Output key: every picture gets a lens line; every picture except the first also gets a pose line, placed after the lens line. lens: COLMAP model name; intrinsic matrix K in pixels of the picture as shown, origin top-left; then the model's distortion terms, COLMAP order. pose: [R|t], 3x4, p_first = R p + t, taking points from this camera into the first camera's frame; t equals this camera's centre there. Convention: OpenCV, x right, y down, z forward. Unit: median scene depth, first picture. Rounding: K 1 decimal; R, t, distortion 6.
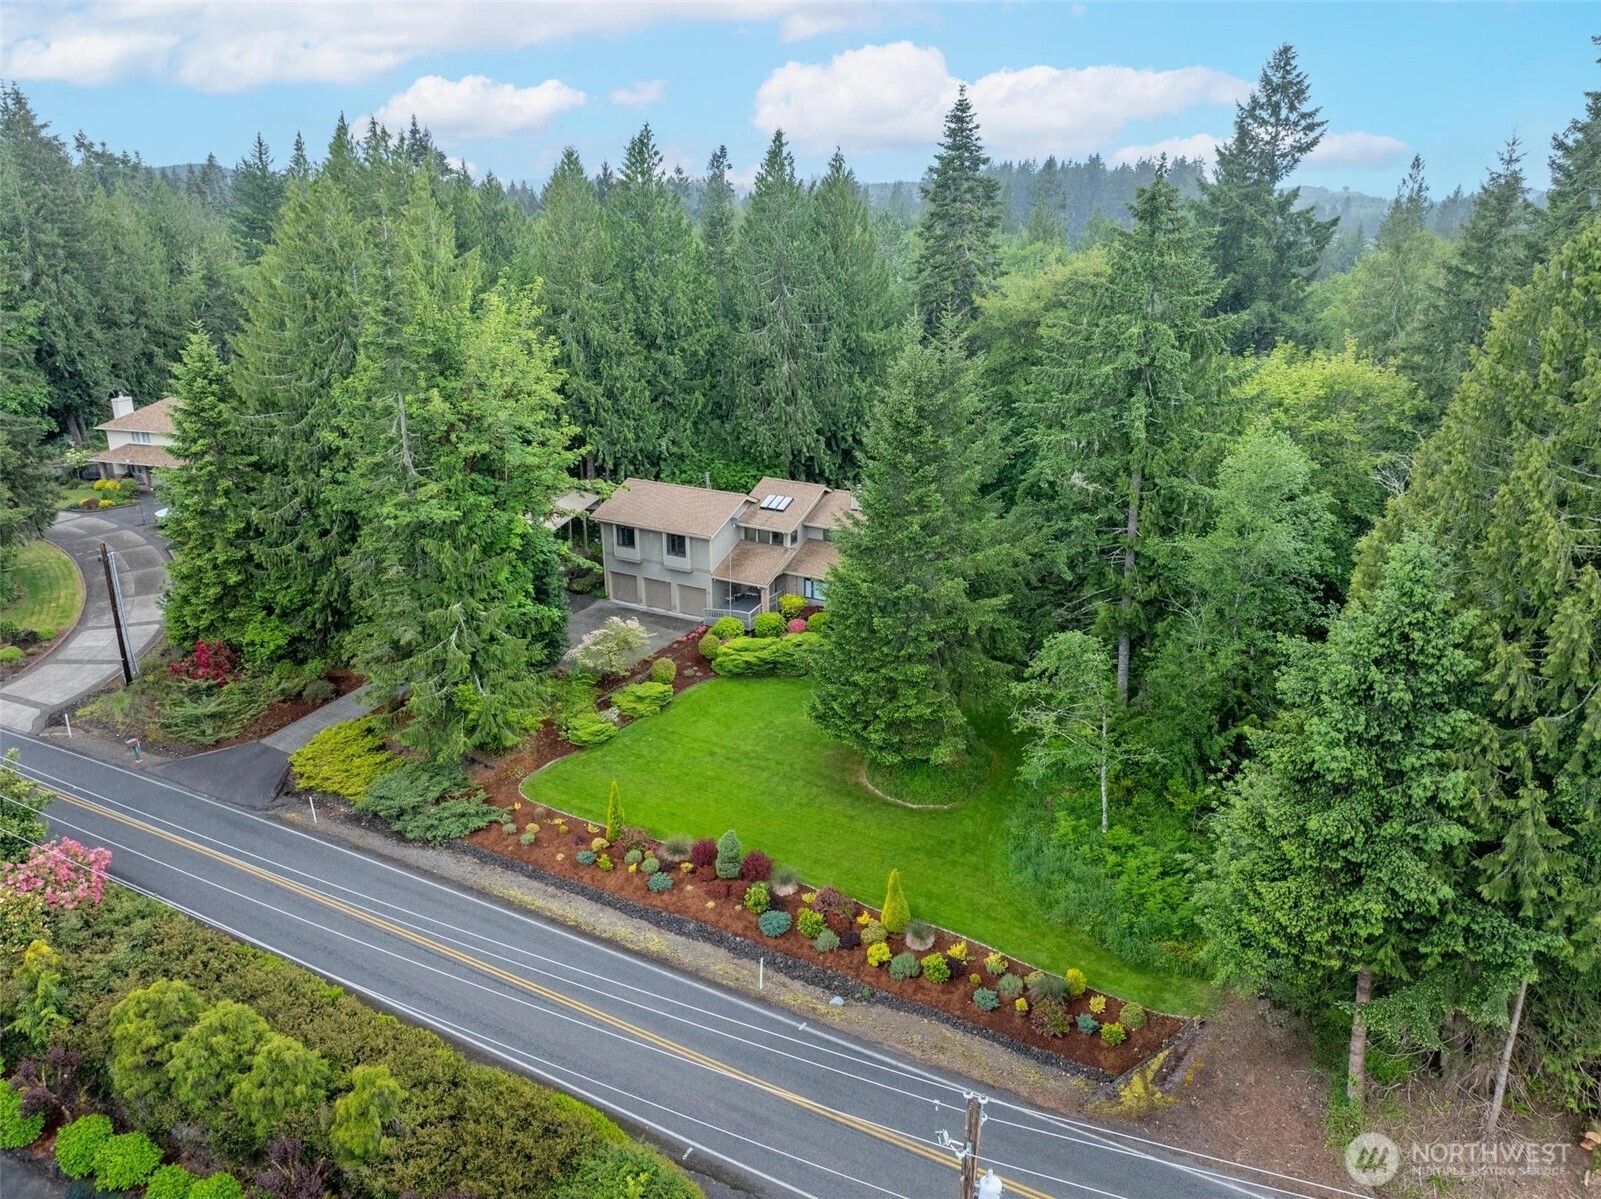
lens RADIAL K [[1090.0, 0, 800.9], [0, 1090.0, 602.4], [0, 0, 1]] dist [-0.007704, 0.008191]
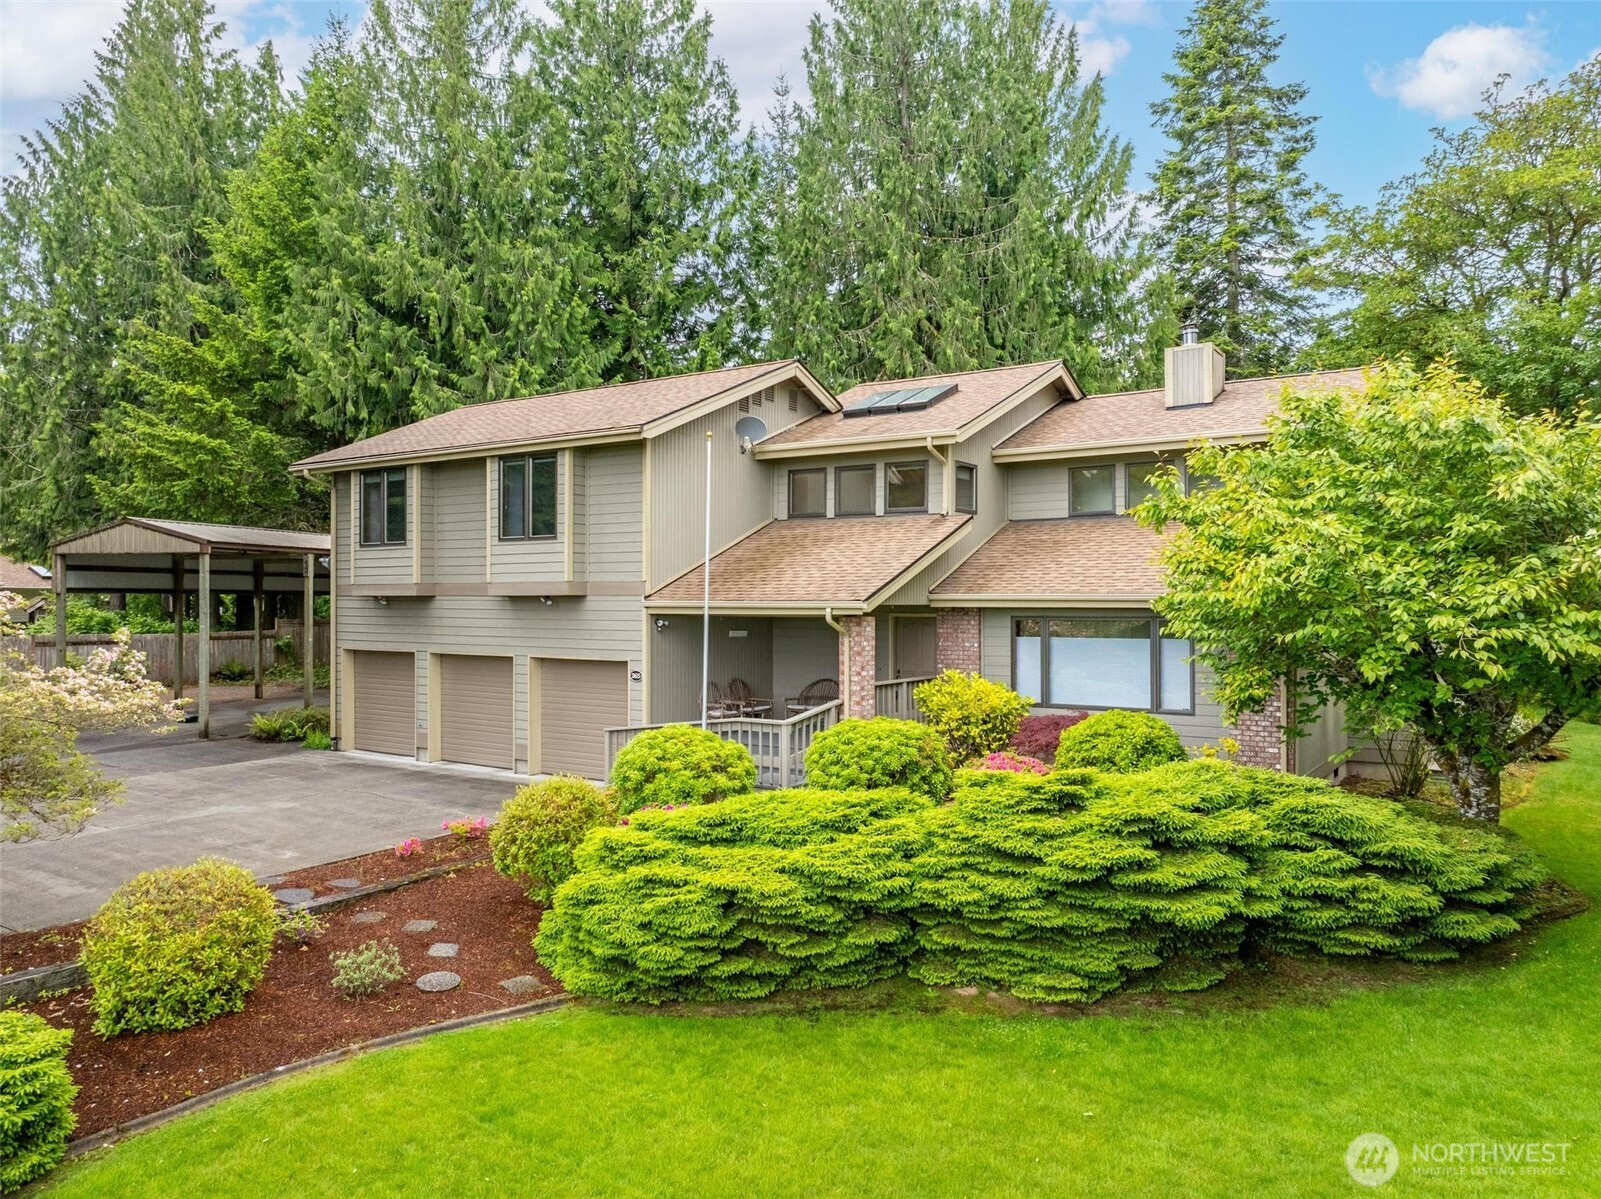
lens RADIAL K [[1090.0, 0, 799.1], [0, 1090.0, 603.1], [0, 0, 1]] dist [-0.007704, 0.008191]
pose [[0.995890, -0.001508, -0.090560, -0.023212], [-0.028706, 0.943059, -0.331383, 0.059216], [0.085903, 0.332621, 0.939140, 0.755545]]
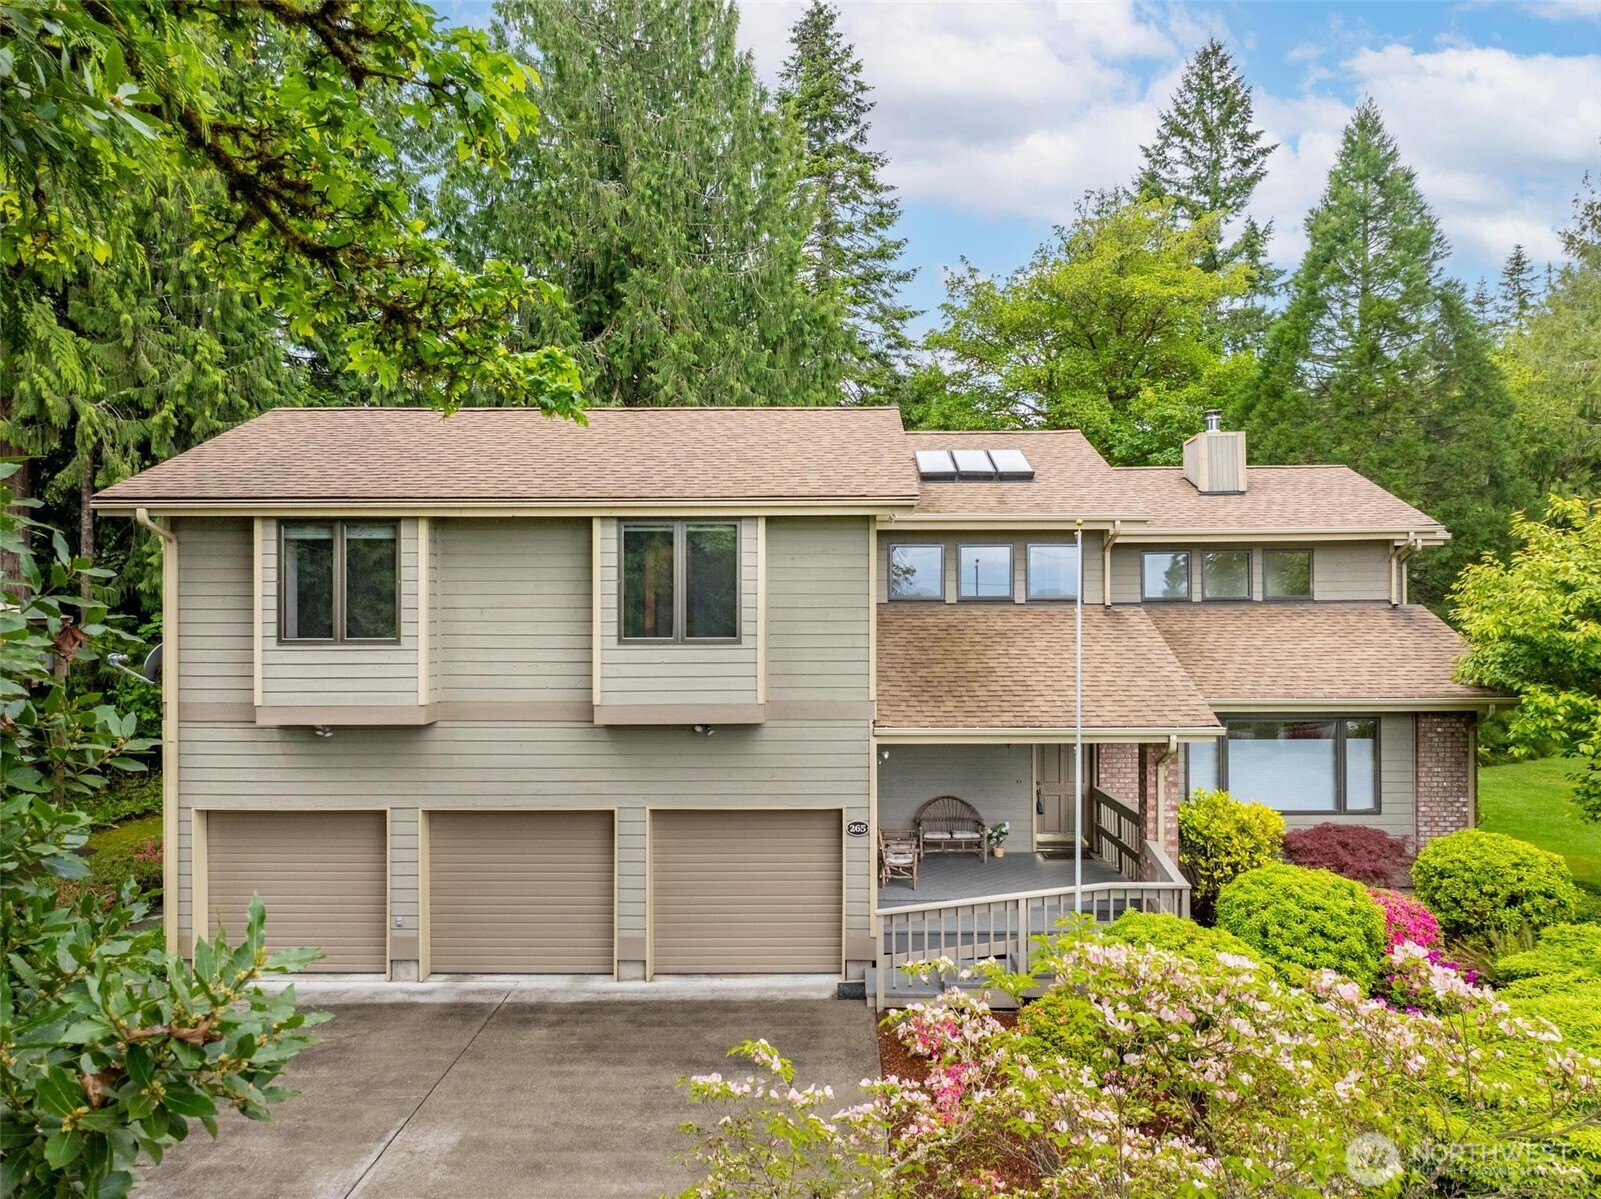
lens RADIAL K [[1090.0, 0, 801.4], [0, 1090.0, 612.2], [0, 0, 1]] dist [-0.007704, 0.008191]
pose [[0.881066, -0.007548, 0.472933, -0.181351], [0.161349, 0.944695, -0.285513, 0.008640], [-0.444623, 0.327862, 0.833557, 0.832611]]
